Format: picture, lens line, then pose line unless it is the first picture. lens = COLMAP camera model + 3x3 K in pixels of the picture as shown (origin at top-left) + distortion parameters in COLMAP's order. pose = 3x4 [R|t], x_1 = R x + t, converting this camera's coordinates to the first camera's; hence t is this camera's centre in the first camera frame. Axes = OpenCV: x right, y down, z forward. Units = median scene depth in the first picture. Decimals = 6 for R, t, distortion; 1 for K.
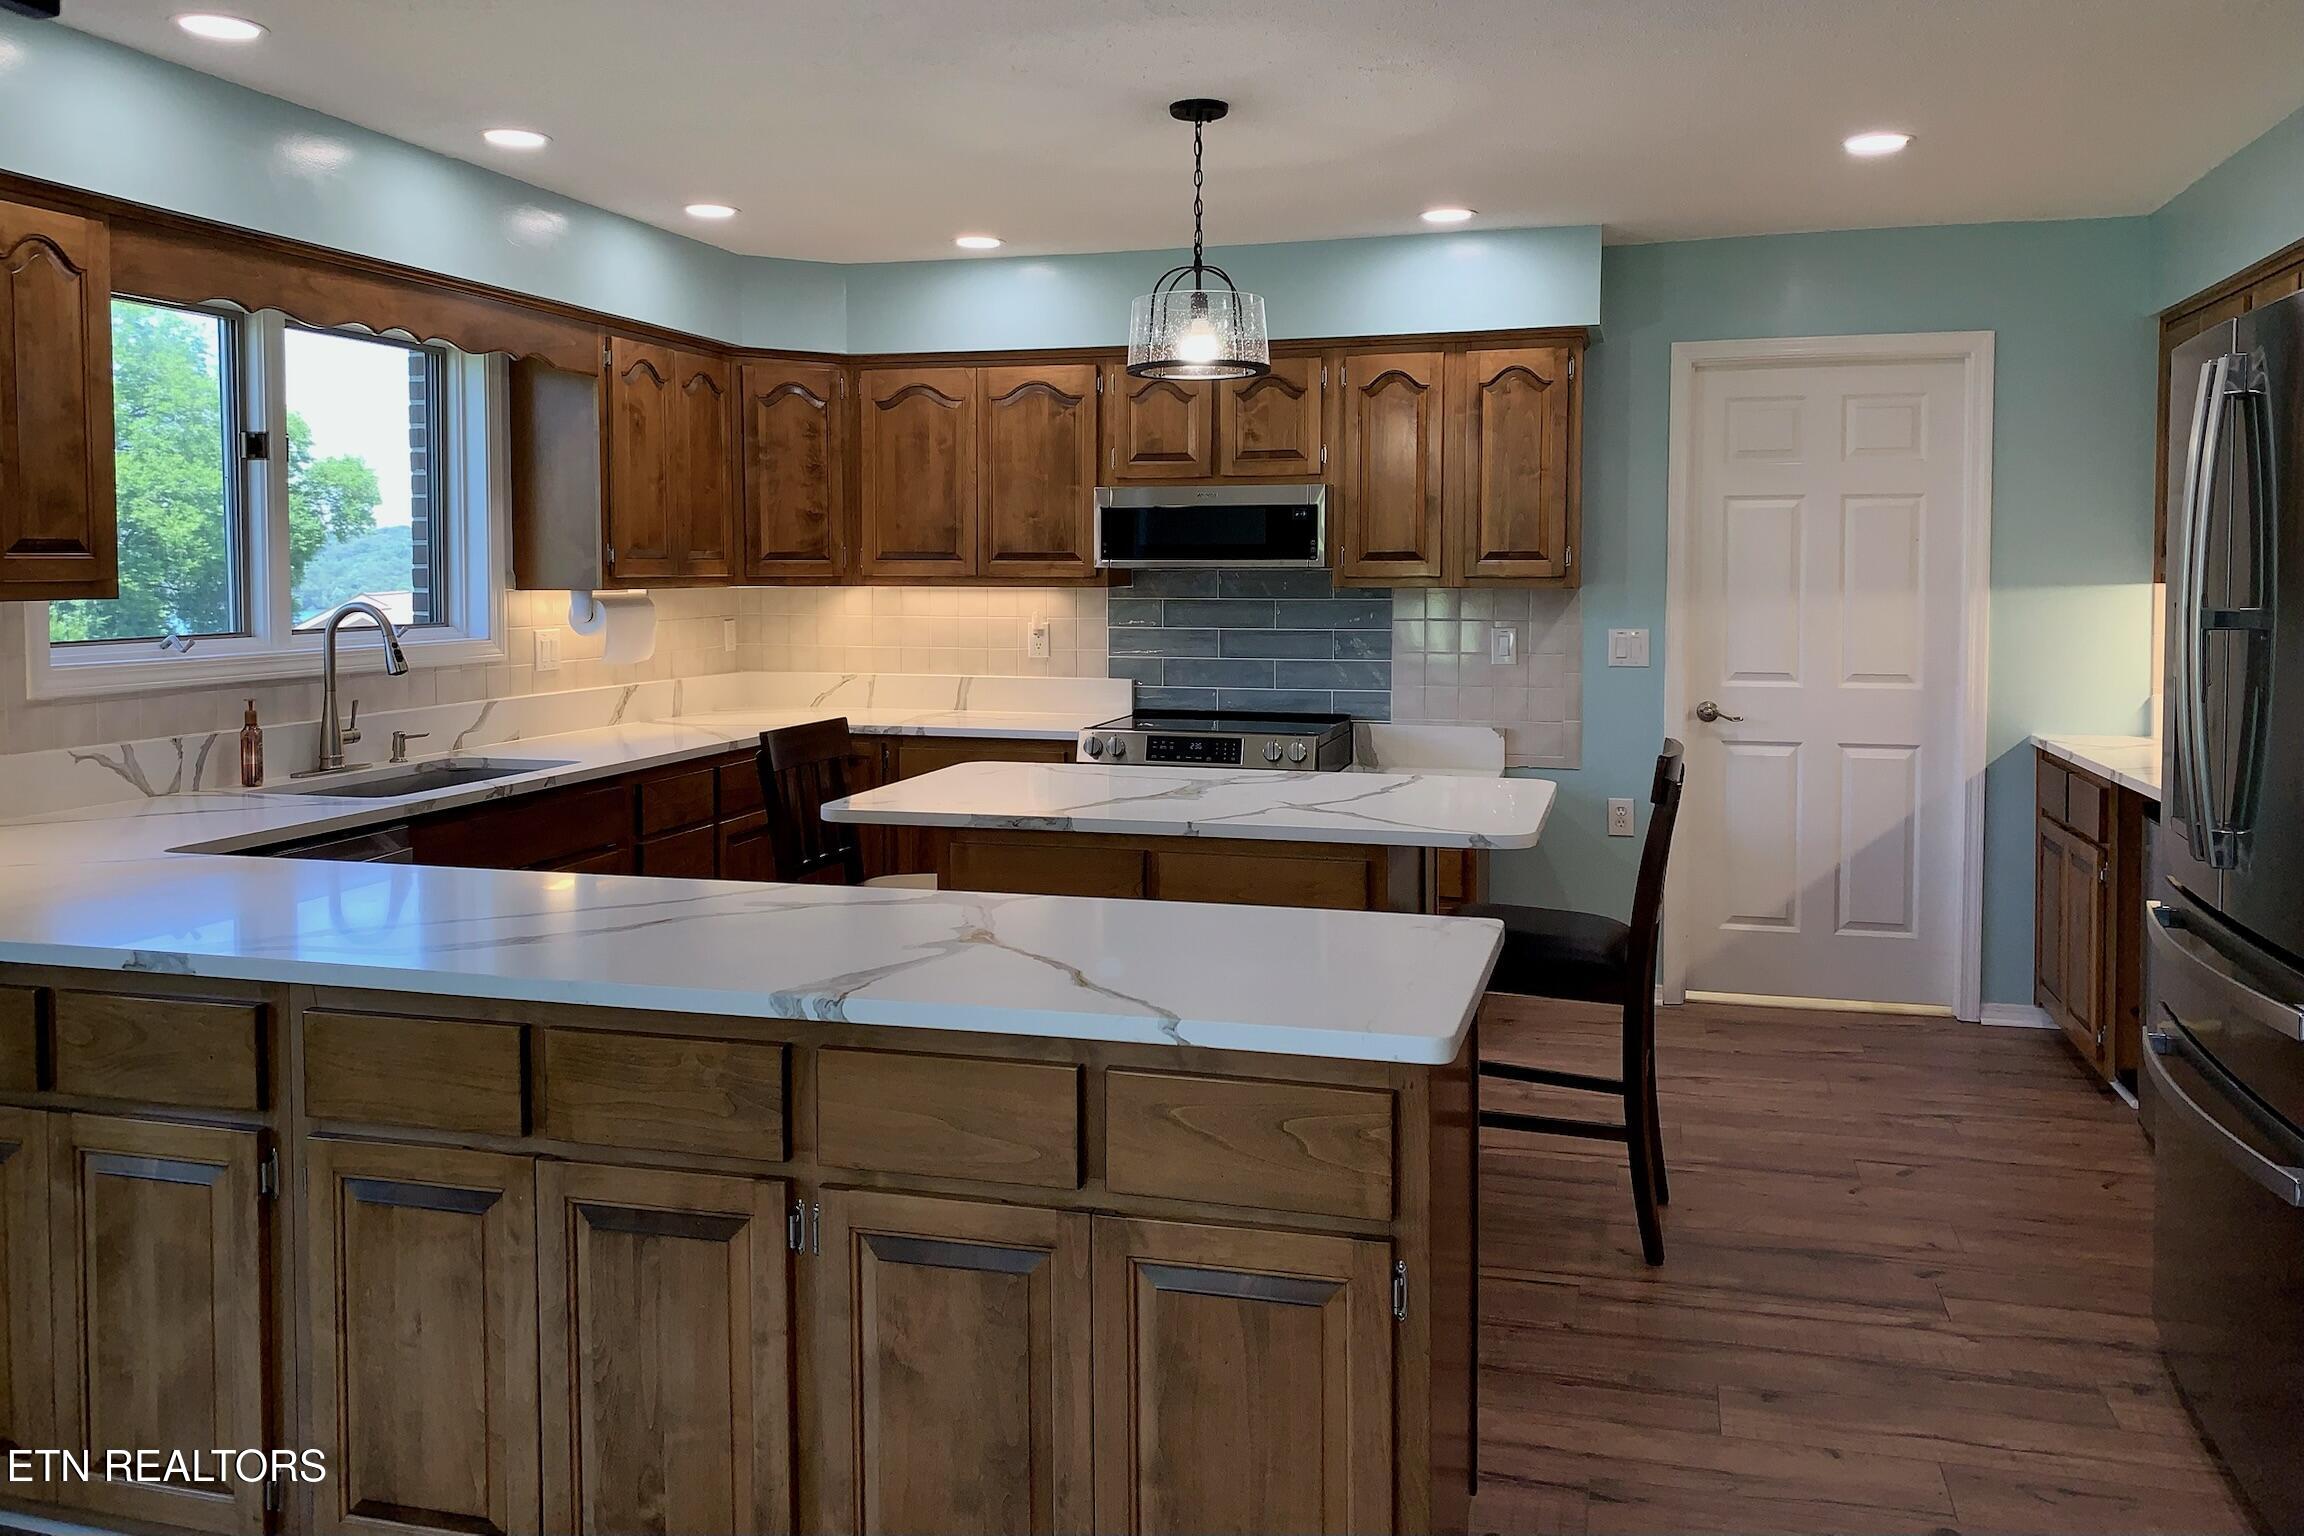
lens RADIAL K [[1786.1, 0, 1152.2], [0, 1786.1, 657.8], [0, 0, 1]] dist [0.034695, -0.000905]
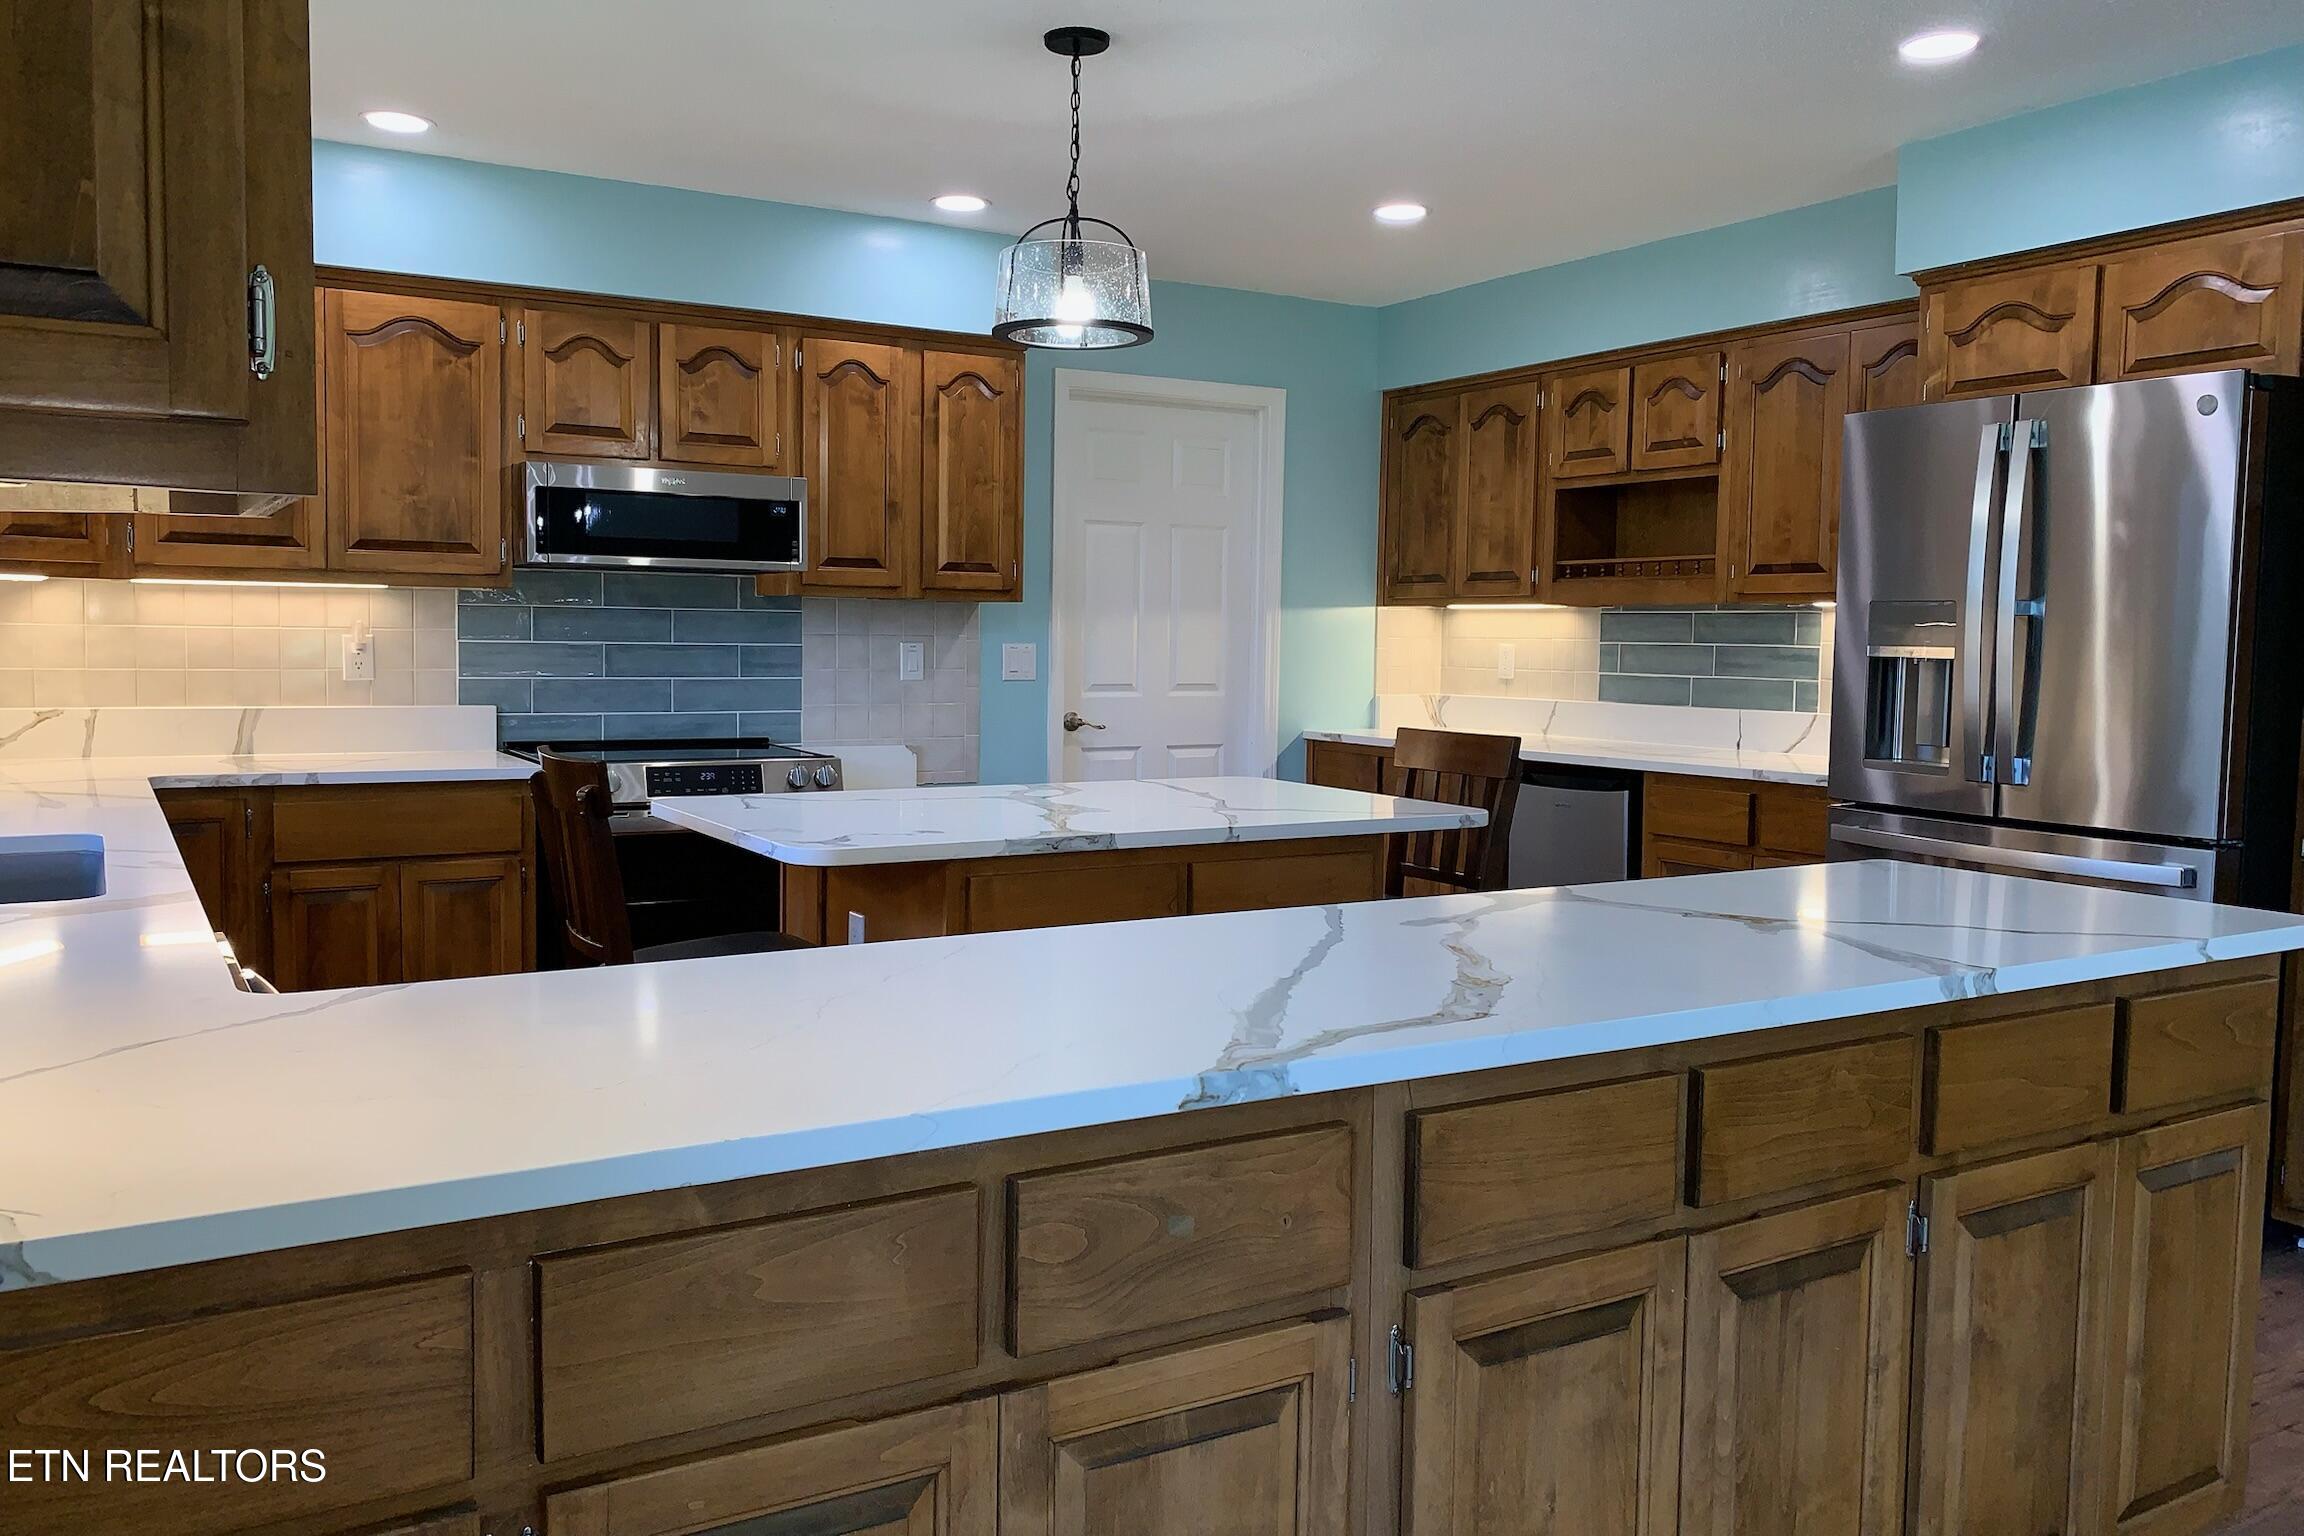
lens RADIAL K [[1754.1, 0, 1152.0], [0, 1754.1, 768.0], [0, 0, 1]] dist [0.023924, -0.002428]
pose [[0.683666, -0.047421, 0.728253, -0.440280], [0.023062, 0.998792, 0.043387, 0.014261], [-0.729431, -0.012868, 0.683934, 0.268686]]
